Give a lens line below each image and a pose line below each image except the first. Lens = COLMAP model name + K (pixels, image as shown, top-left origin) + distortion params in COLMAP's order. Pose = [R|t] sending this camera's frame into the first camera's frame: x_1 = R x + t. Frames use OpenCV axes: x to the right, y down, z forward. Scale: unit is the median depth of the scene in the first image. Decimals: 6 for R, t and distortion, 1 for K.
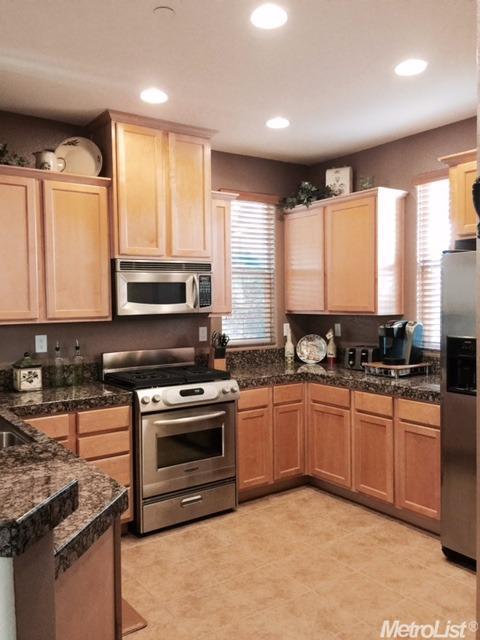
lens RADIAL K [[548.3, 0, 238.1], [0, 548.3, 321.0], [0, 0, 1]] dist [0.069648, -0.078805]
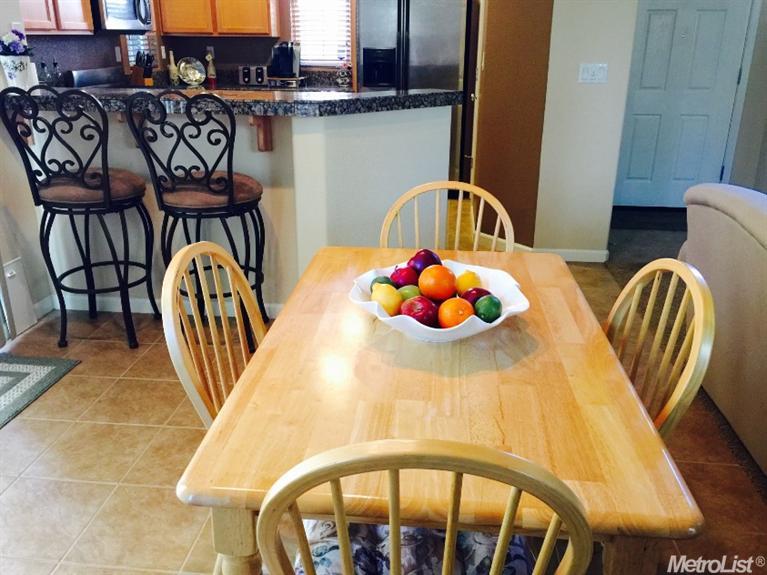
lens RADIAL K [[657.1, 0, 380.6], [0, 657.1, 286.1], [0, 0, 1]] dist [0.069648, -0.078805]
pose [[0.667558, -0.246710, 0.702496, -0.810003], [0.016056, 0.948058, 0.317692, 0.053940], [-0.744385, -0.200799, 0.636844, -0.257863]]
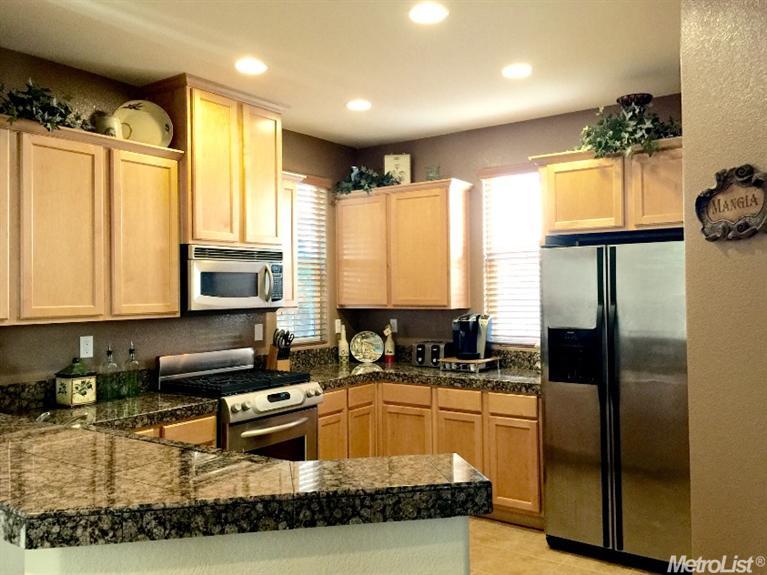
lens RADIAL K [[657.1, 0, 376.0], [0, 657.1, 284.9], [0, 0, 1]] dist [0.069648, -0.078805]
pose [[0.945744, 0.005450, 0.324868, -0.260303], [0.011995, 0.998592, -0.051674, 0.005706], [-0.324692, 0.052767, 0.944347, -0.055167]]
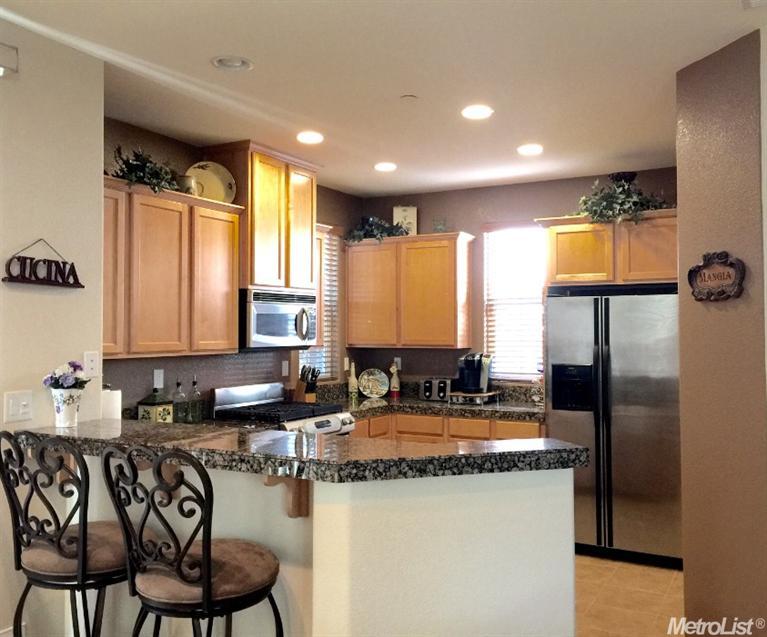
lens RADIAL K [[727.2, 0, 391.4], [0, 727.2, 317.4], [0, 0, 1]] dist [0.052676, 0.000000]
pose [[0.897705, 0.020712, 0.440111, -0.519568], [0.006110, 0.998213, -0.059439, 0.013500], [-0.440556, 0.056048, 0.895974, -0.239848]]
